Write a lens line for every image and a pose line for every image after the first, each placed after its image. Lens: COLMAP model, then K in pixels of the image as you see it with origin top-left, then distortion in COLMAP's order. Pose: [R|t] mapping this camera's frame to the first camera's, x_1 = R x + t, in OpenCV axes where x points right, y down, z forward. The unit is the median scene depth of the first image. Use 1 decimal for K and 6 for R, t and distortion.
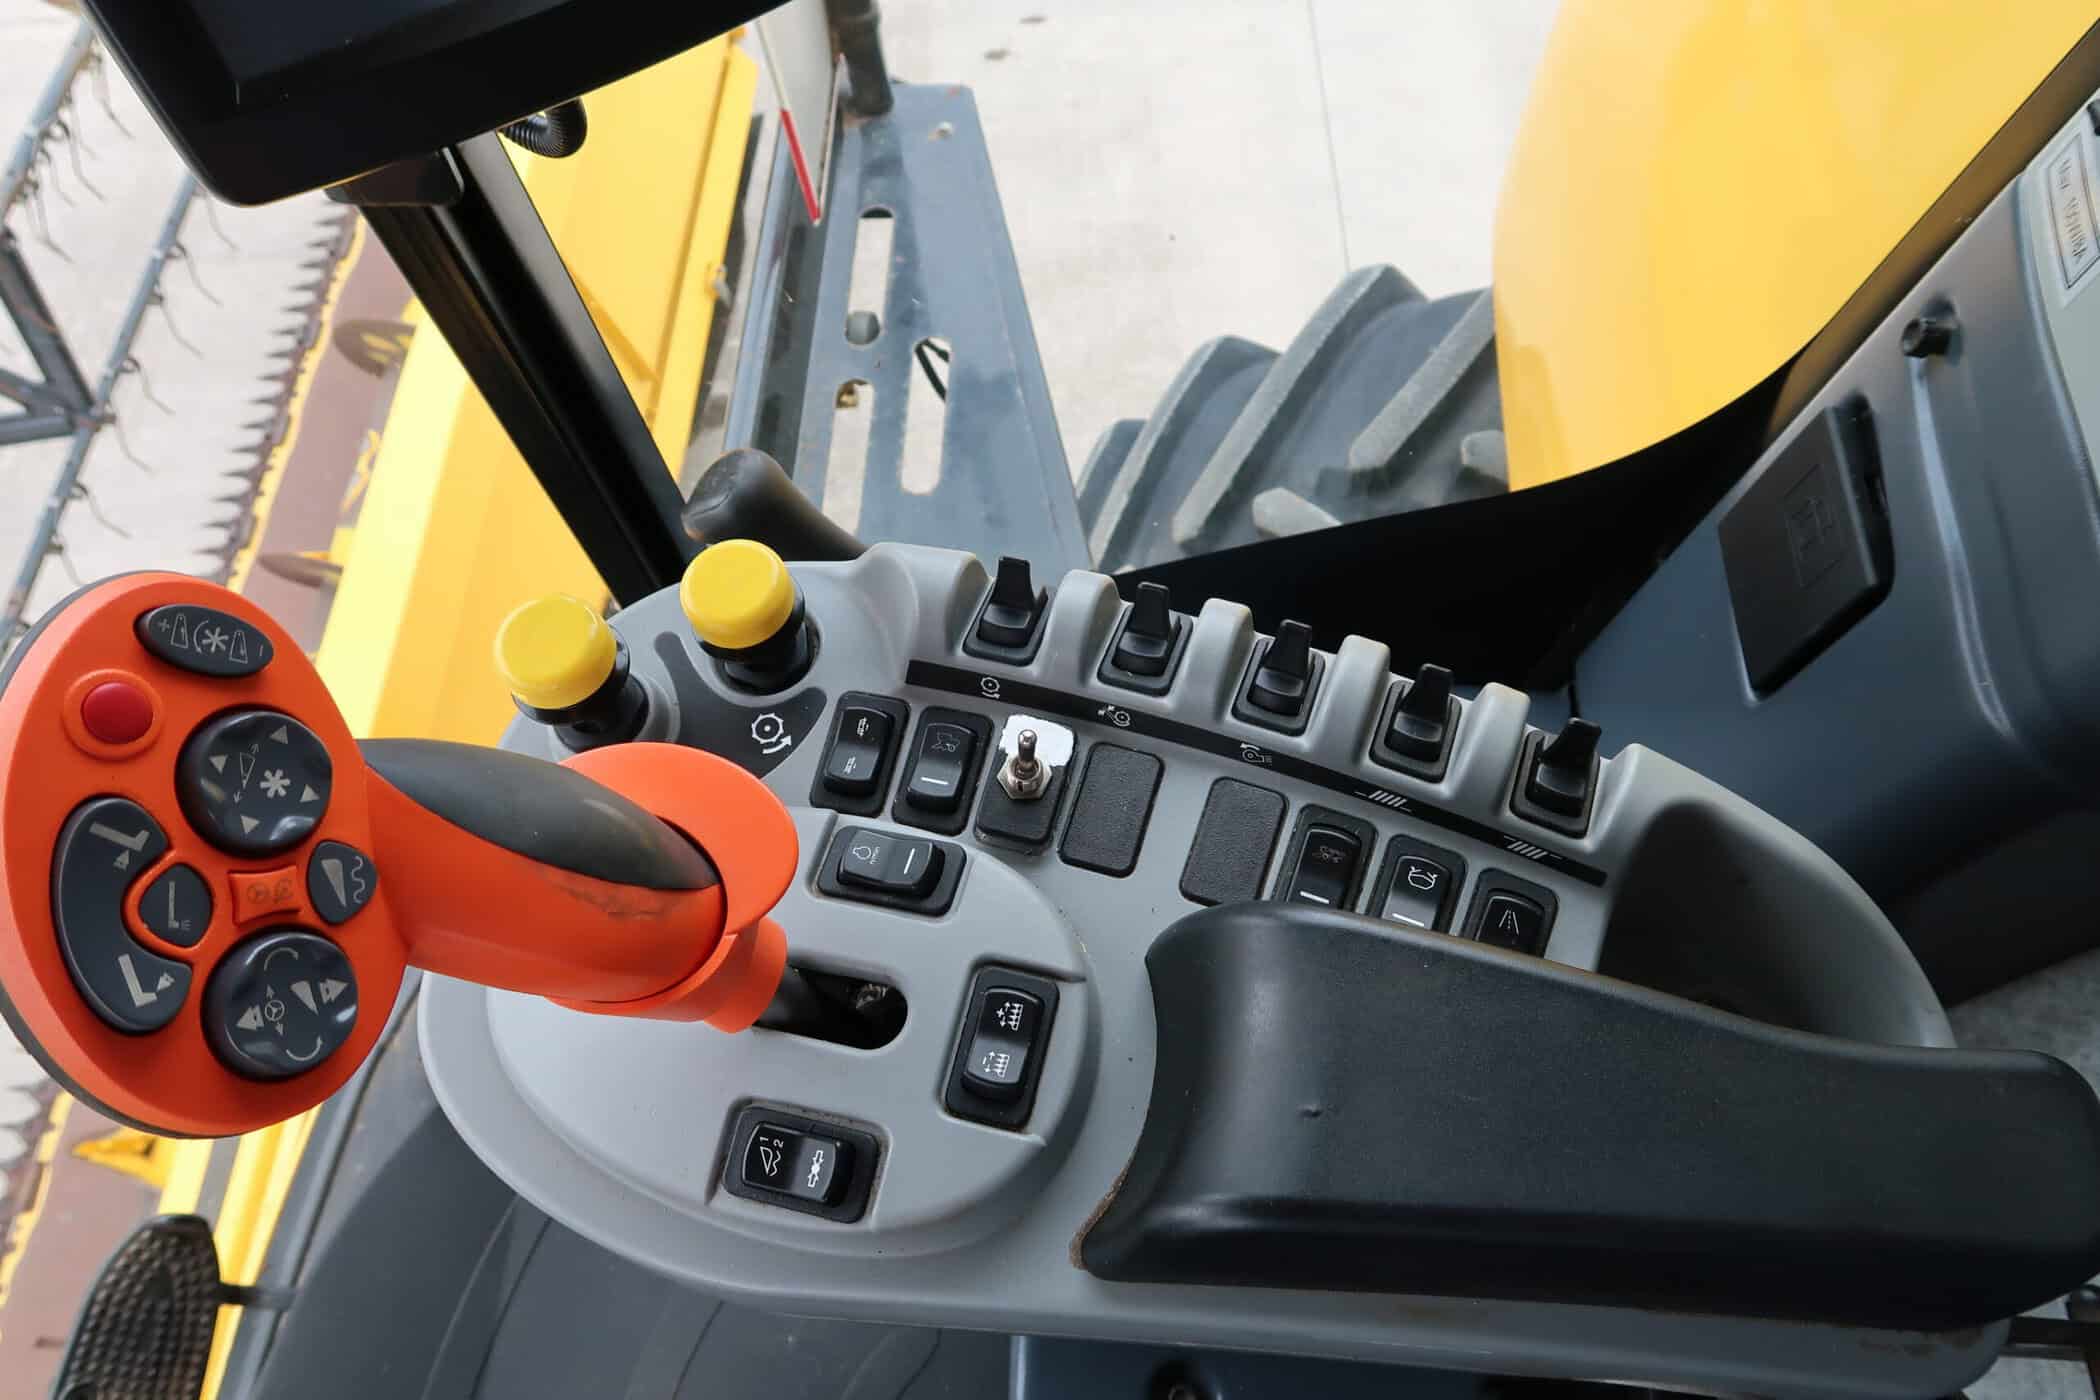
lens RADIAL K [[1450.8, 0, 1050.0], [0, 1450.8, 700.0], [0, 0, 1]] dist [-0.021414, 0.005483]
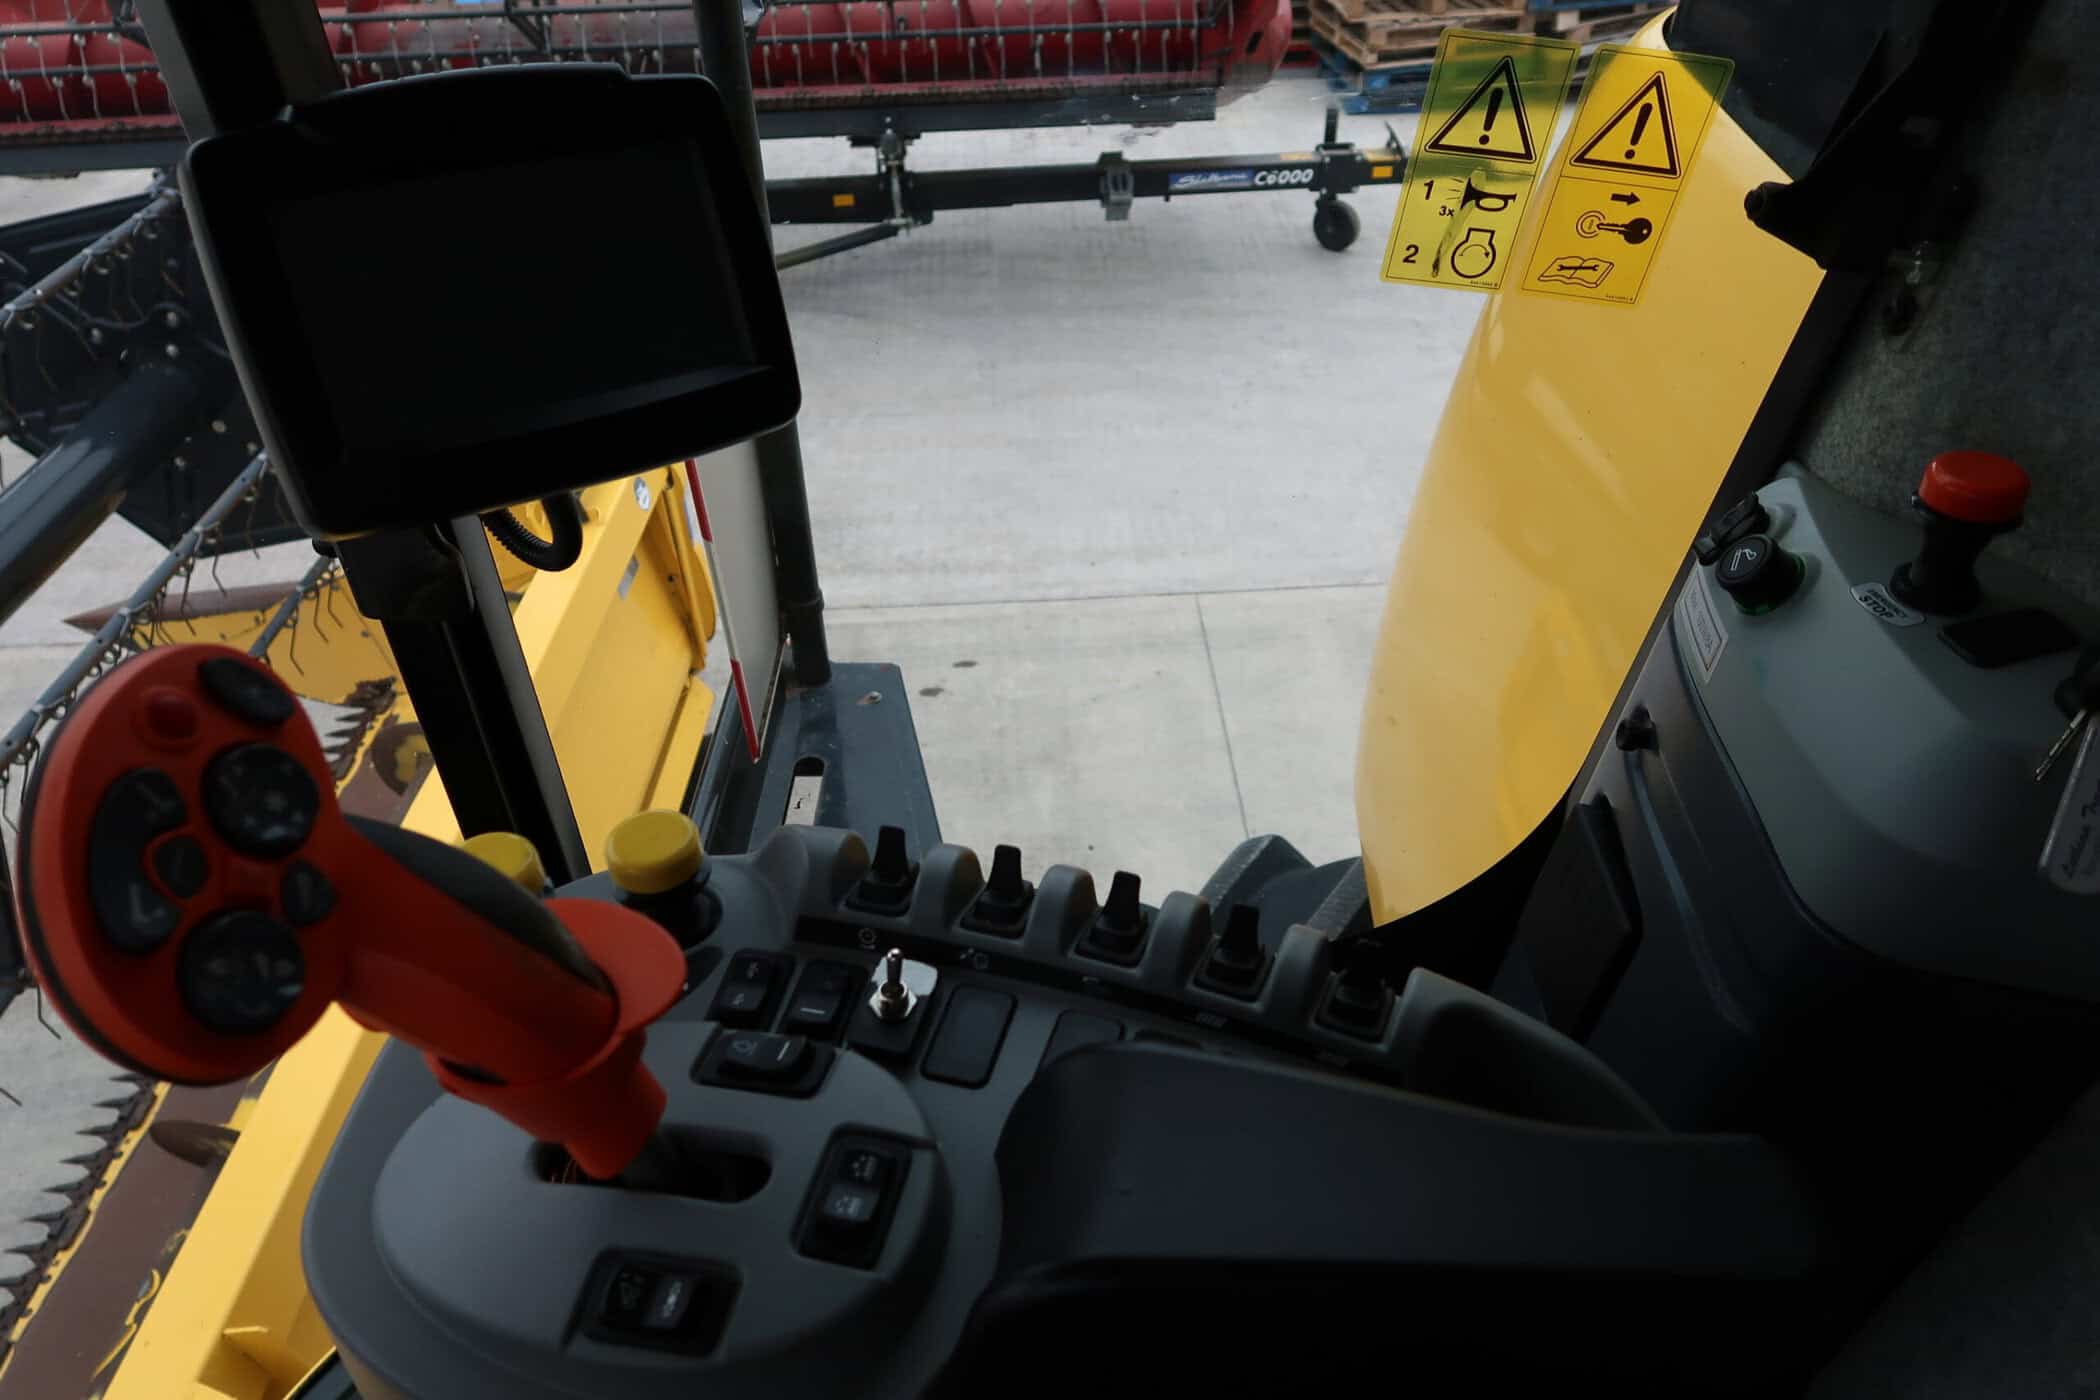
lens RADIAL K [[1450.8, 0, 1050.0], [0, 1450.8, 700.0], [0, 0, 1]] dist [-0.021414, 0.005483]
pose [[0.998985, 0.013237, 0.043052, 0.054040], [0.006350, 0.904899, -0.425578, 0.323399], [-0.044591, 0.425420, 0.903897, -0.132619]]
